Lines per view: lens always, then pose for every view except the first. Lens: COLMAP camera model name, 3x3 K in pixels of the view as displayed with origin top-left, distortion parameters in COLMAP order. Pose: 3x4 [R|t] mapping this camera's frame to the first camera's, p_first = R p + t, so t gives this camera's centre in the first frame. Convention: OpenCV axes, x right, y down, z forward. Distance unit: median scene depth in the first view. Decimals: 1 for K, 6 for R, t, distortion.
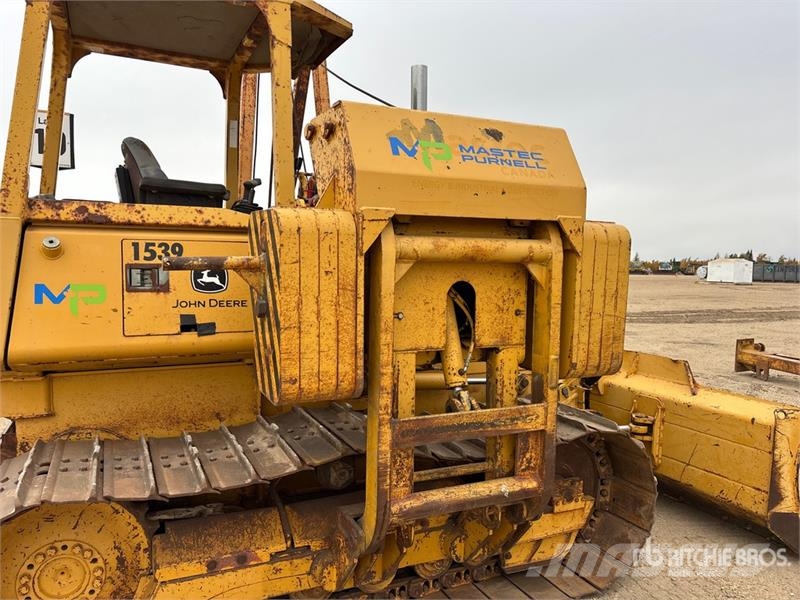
lens RADIAL K [[604.5, 0, 384.8], [0, 604.5, 302.7], [0, 0, 1]] dist [0.020598, -0.003499]
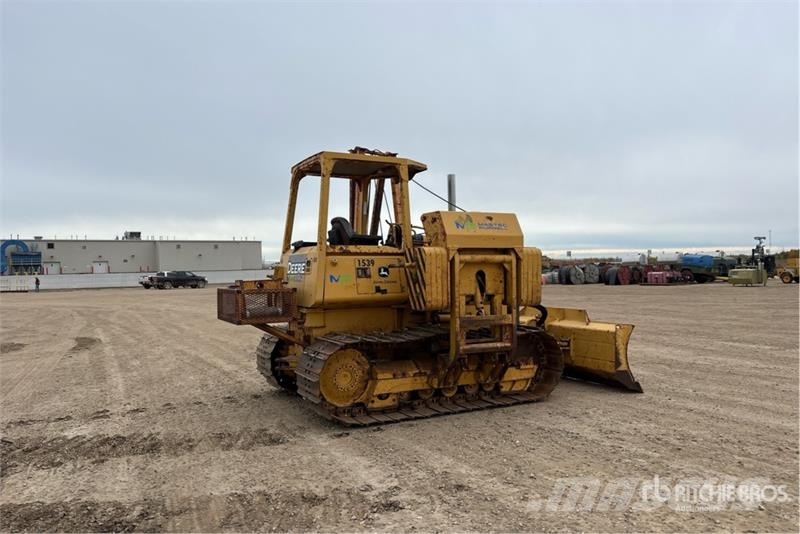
lens RADIAL K [[590.1, 0, 394.2], [0, 590.1, 270.4], [0, 0, 1]] dist [0.026299, -0.020654]
pose [[0.999285, -0.027905, 0.025504, -0.330815], [0.029713, 0.996851, -0.073521, 0.150276], [-0.023372, 0.074226, 0.996968, -1.667122]]
